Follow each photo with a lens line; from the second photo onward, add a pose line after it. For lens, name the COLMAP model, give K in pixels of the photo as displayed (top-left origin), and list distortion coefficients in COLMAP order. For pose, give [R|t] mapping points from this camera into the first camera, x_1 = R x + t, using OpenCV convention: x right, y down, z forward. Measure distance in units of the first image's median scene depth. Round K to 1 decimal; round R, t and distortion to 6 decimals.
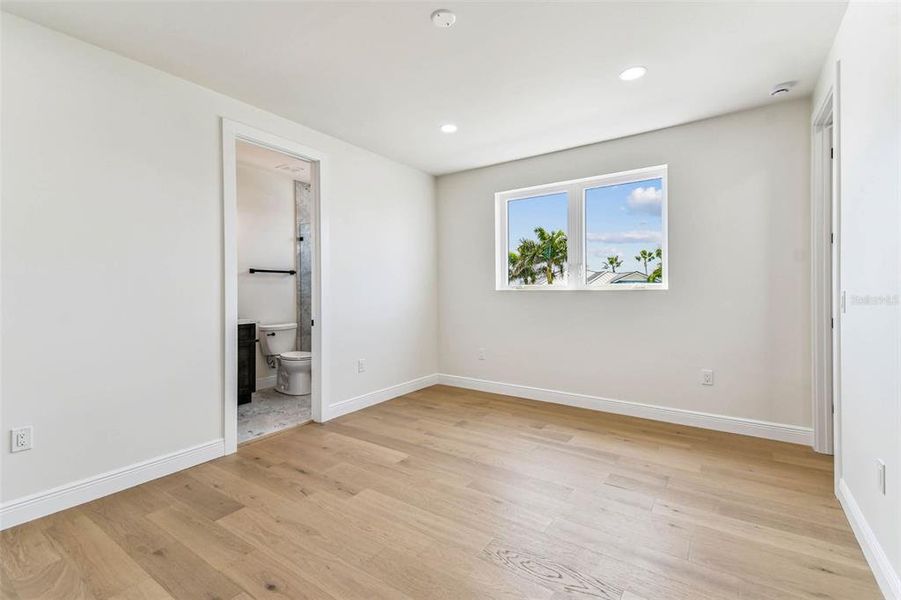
lens RADIAL K [[417.5, 0, 451.5], [0, 417.5, 294.5], [0, 0, 1]] dist [0.035323, -0.004016]
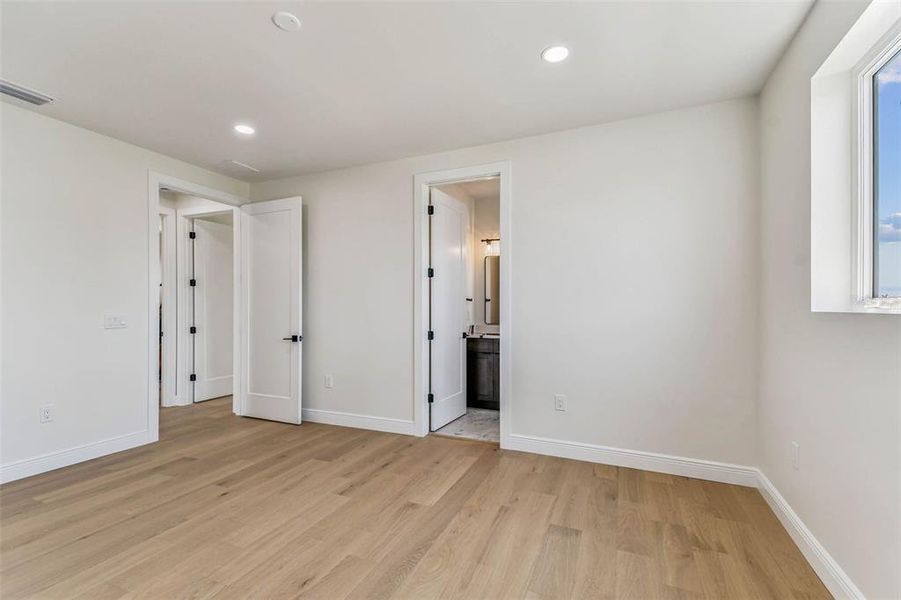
lens RADIAL K [[417.5, 0, 452.4], [0, 417.5, 301.3], [0, 0, 1]] dist [0.035323, -0.004016]
pose [[0.156041, -0.007013, -0.987726, 0.701974], [-0.013813, 0.999862, -0.009281, -0.015594], [0.987654, 0.015092, 0.155923, 0.865586]]
